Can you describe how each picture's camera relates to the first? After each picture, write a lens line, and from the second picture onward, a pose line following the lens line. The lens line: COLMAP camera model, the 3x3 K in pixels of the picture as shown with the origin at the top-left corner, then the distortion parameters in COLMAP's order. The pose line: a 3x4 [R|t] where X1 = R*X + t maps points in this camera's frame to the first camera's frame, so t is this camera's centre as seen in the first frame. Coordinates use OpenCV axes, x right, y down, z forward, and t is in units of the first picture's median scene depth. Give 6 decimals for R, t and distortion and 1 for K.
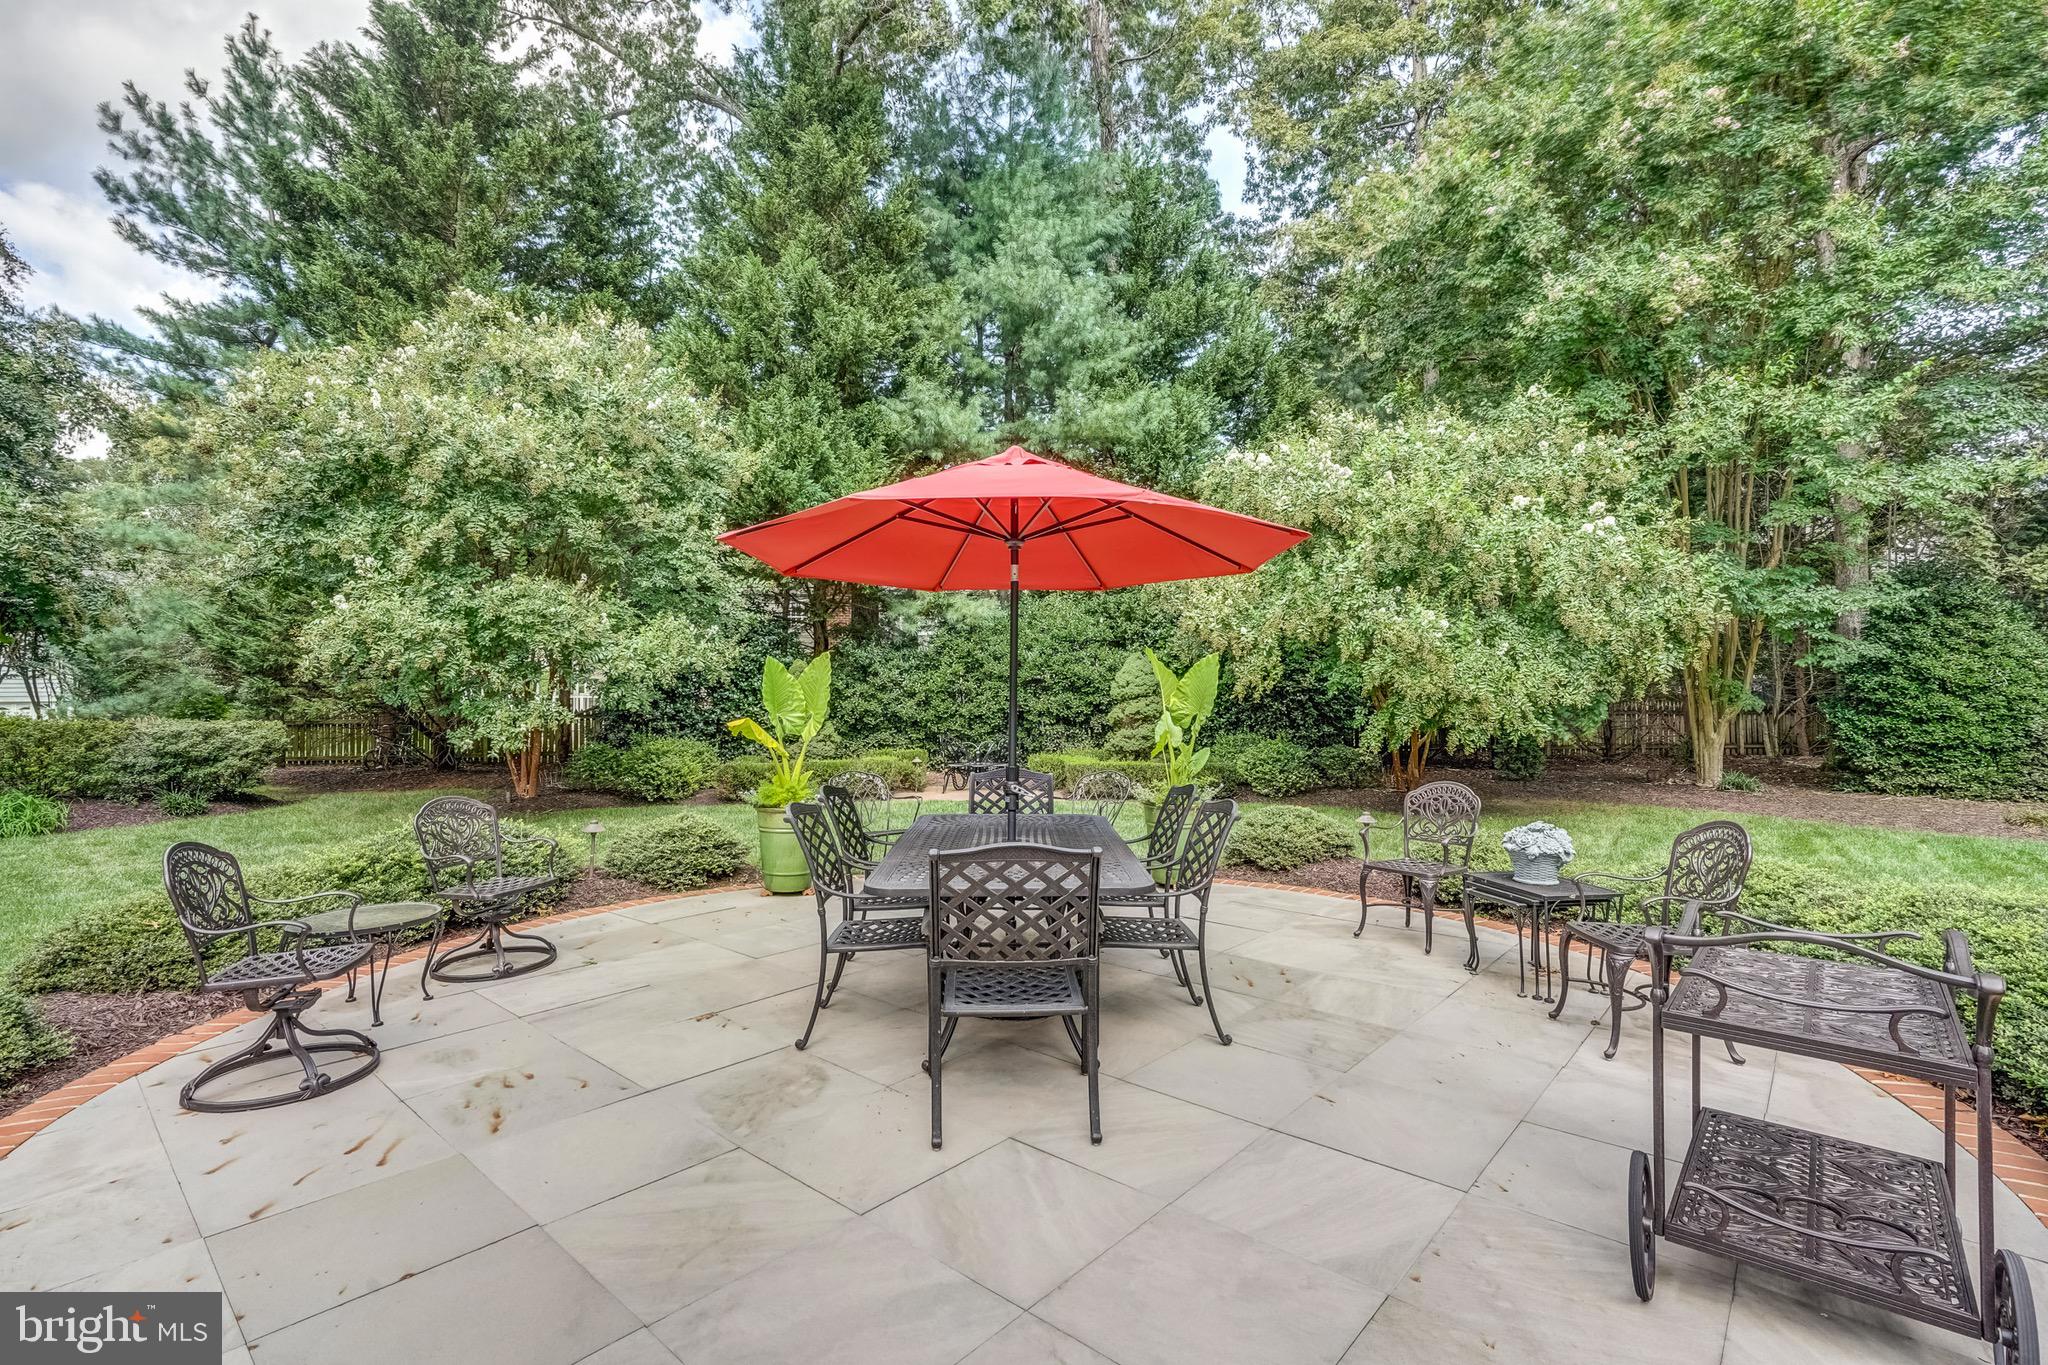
lens RADIAL K [[924.2, 0, 1023.4], [0, 924.2, 679.7], [0, 0, 1]] dist [-0.002972, 0.001315]
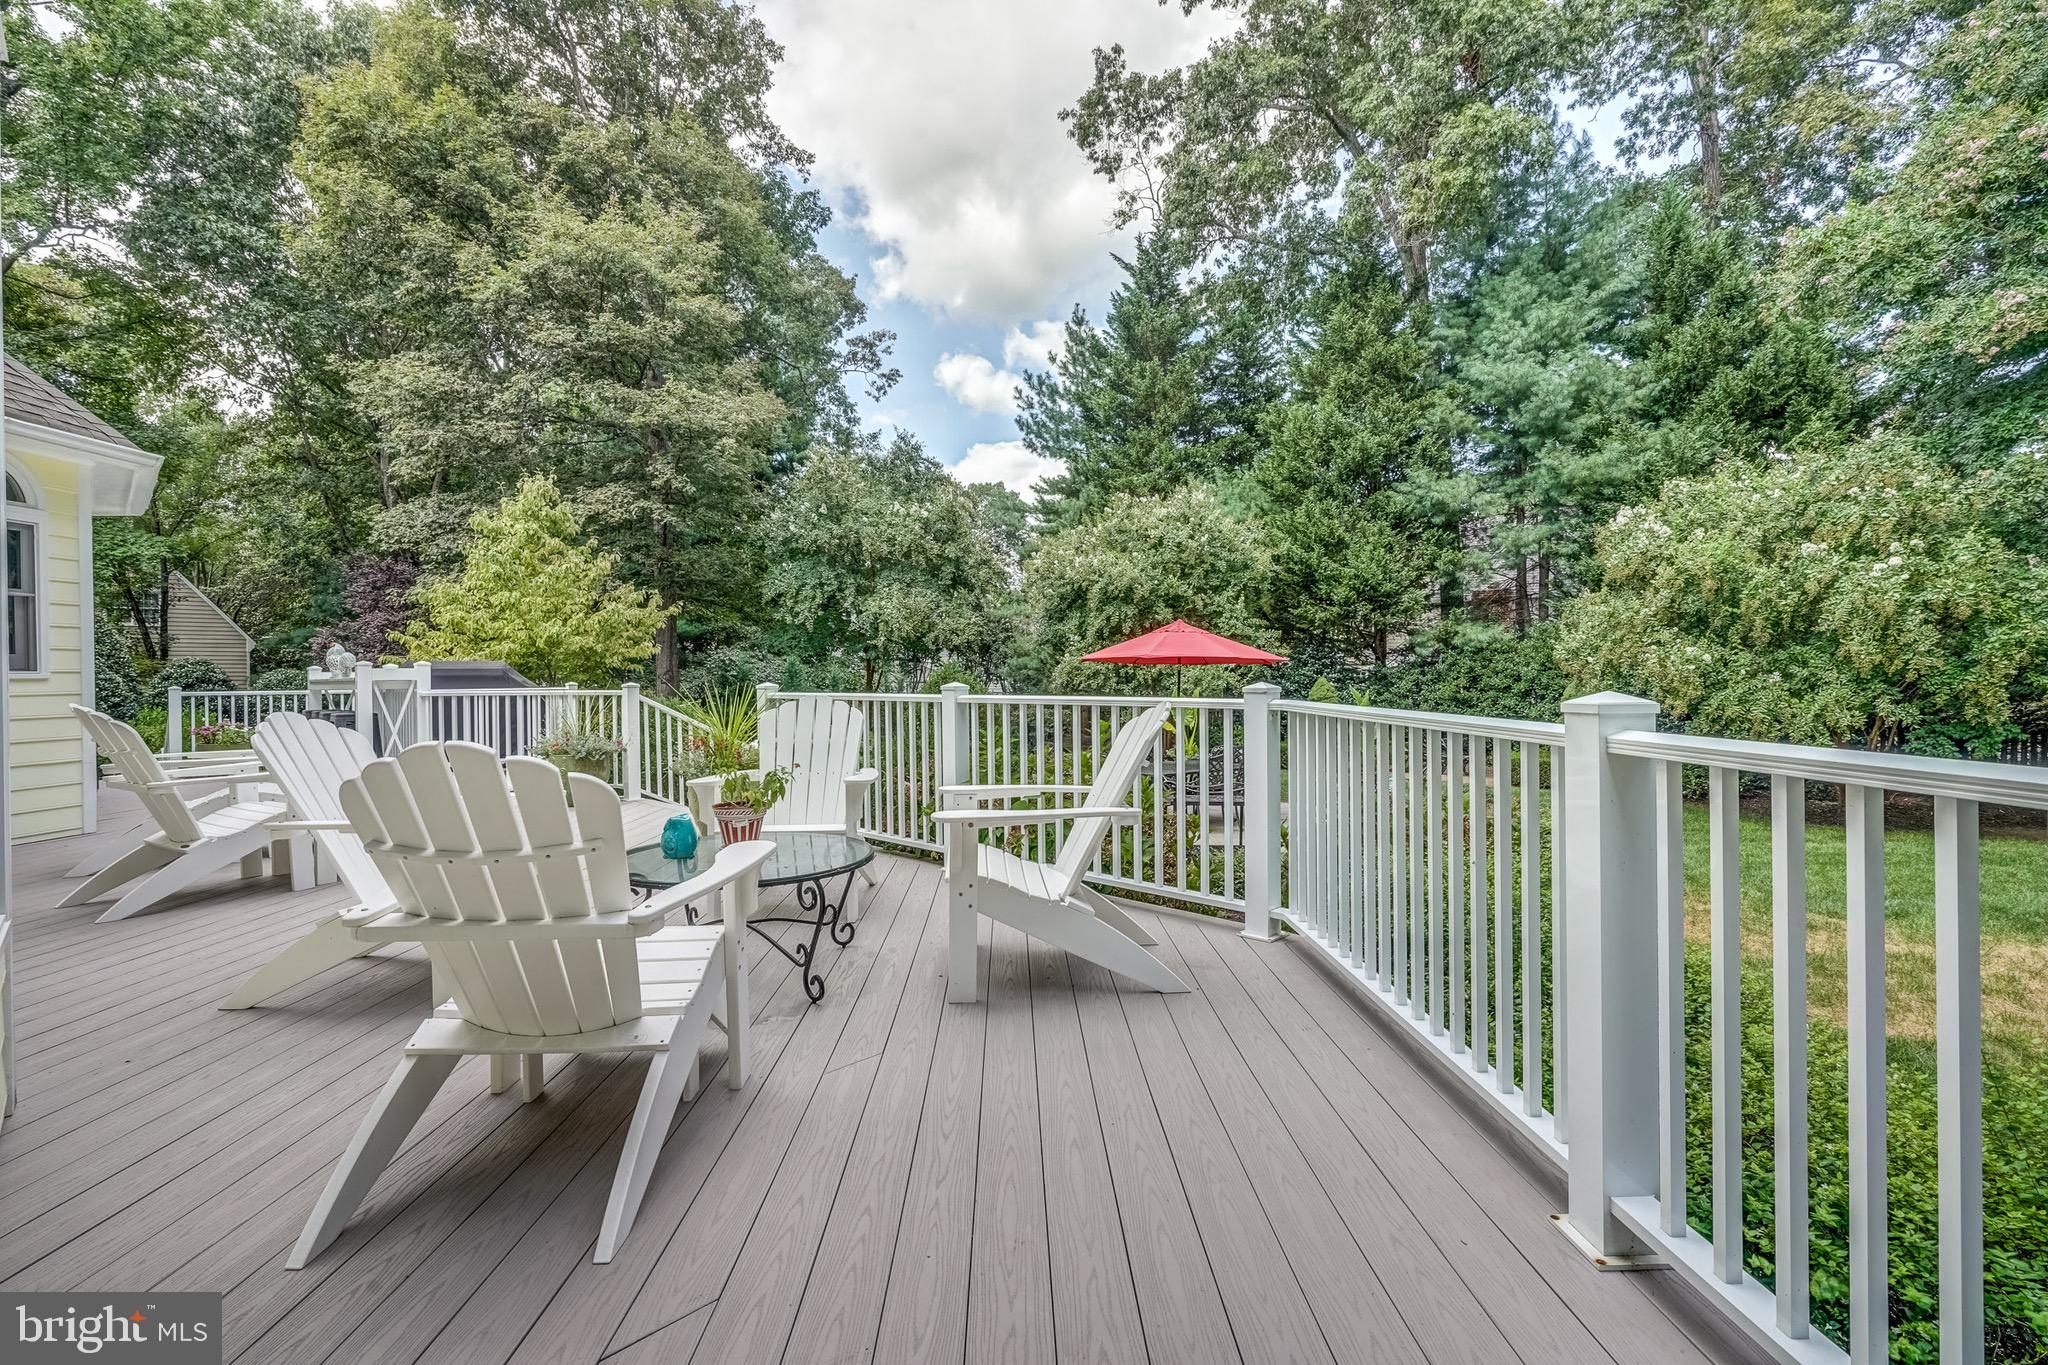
lens RADIAL K [[924.2, 0, 1023.4], [0, 924.2, 679.7], [0, 0, 1]] dist [-0.002972, 0.001315]
pose [[0.677971, 0.002151, -0.735085, 0.494413], [0.005287, 0.999956, 0.007802, -0.030216], [0.735070, -0.009176, 0.677930, -0.343089]]
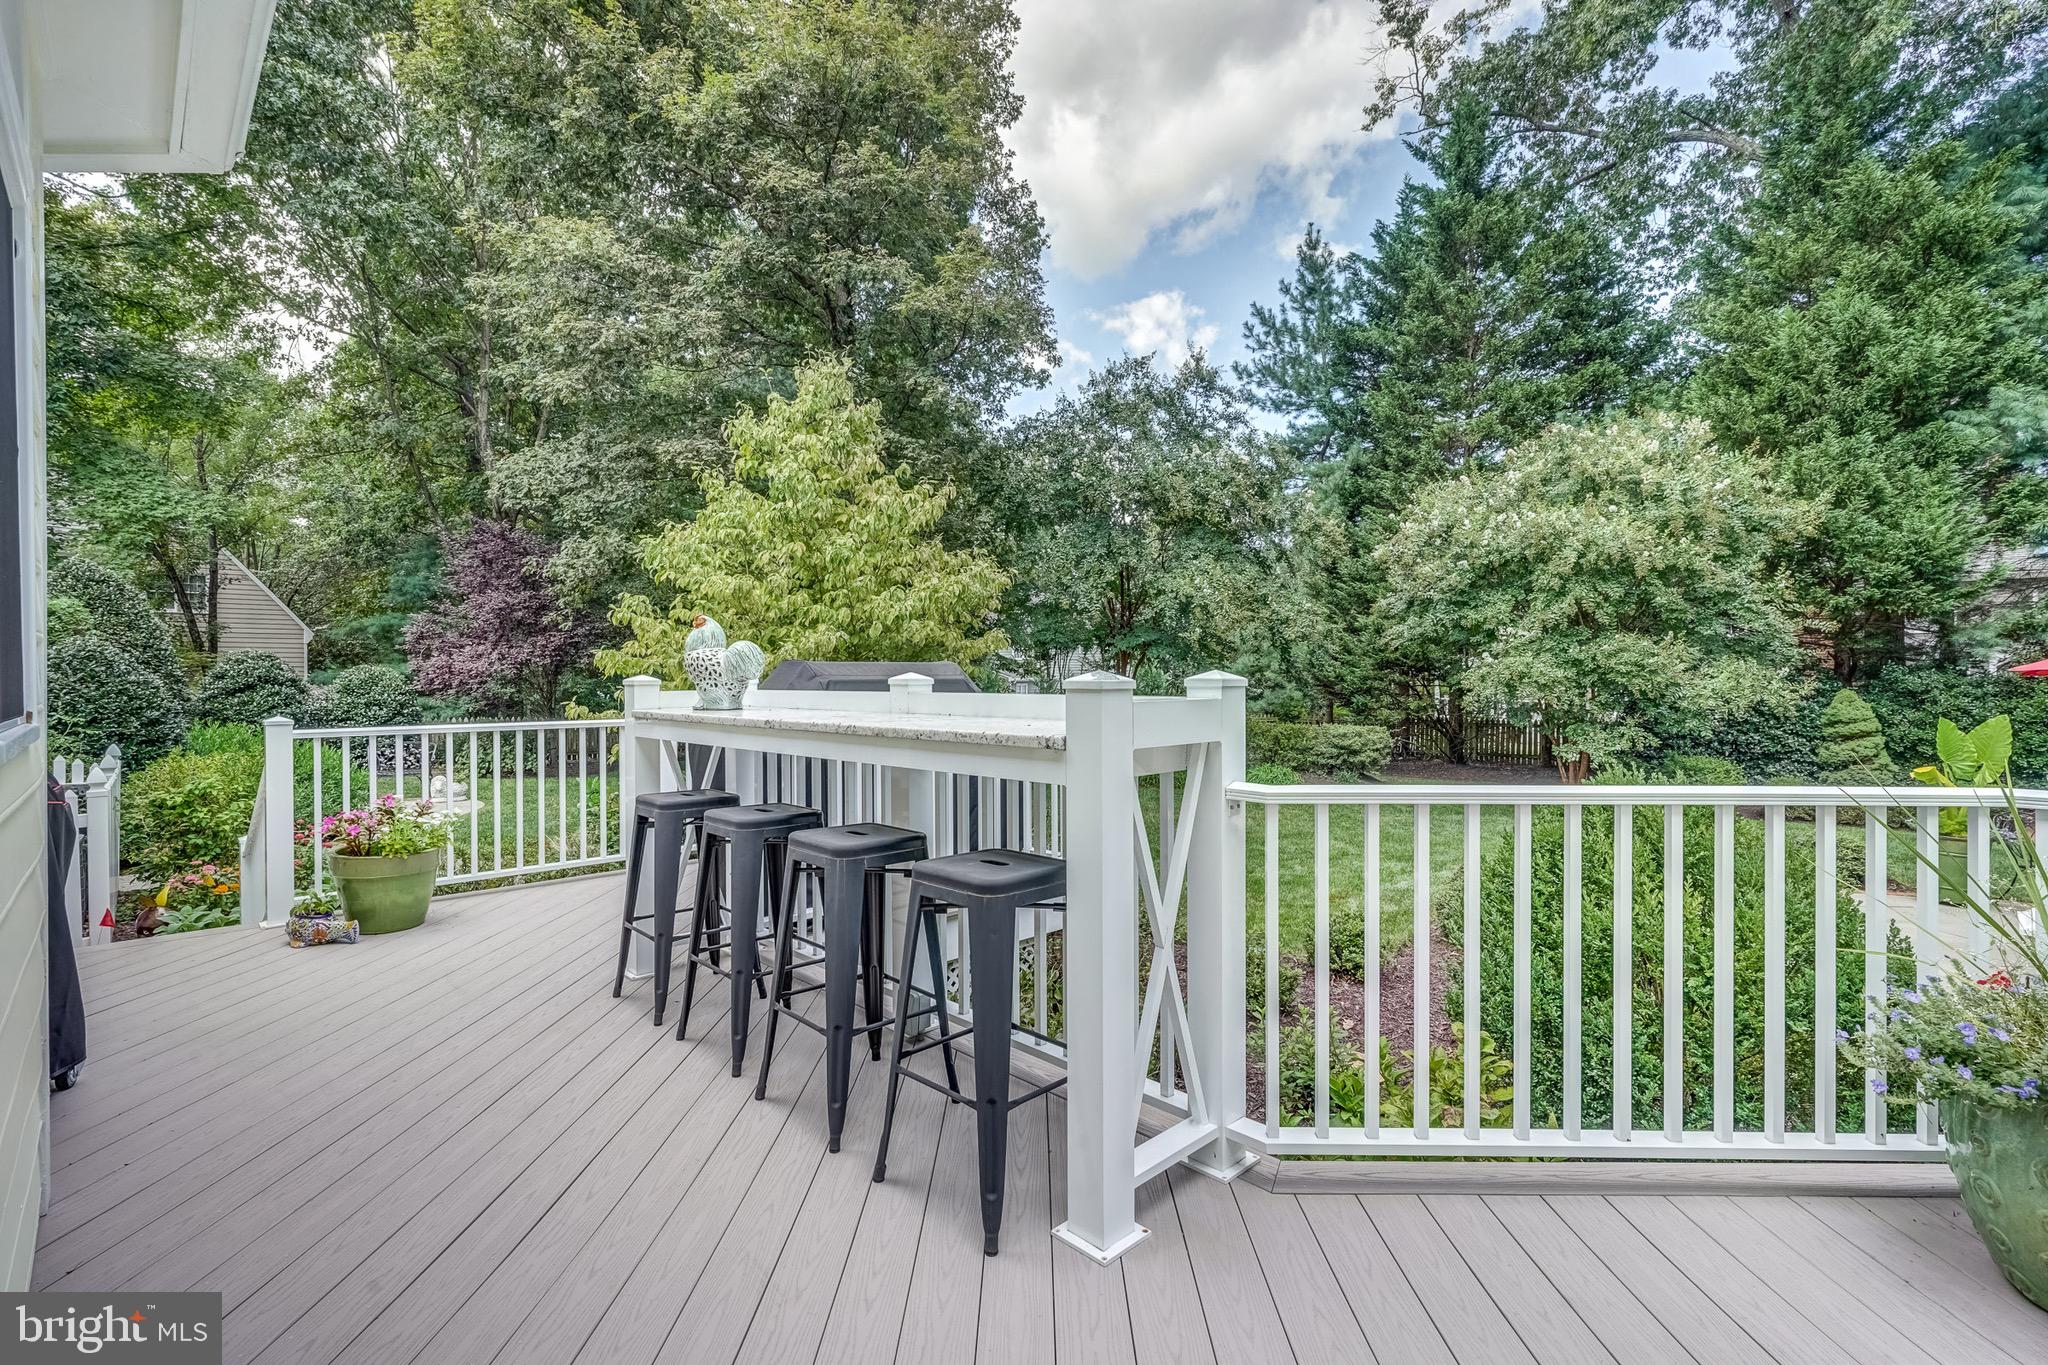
lens RADIAL K [[924.2, 0, 1023.4], [0, 924.2, 679.7], [0, 0, 1]] dist [-0.002972, 0.001315]
pose [[0.660101, 0.009032, -0.751123, -0.069377], [-0.001707, 0.999943, 0.010523, -0.039529], [0.751175, -0.005664, 0.660079, -0.358026]]
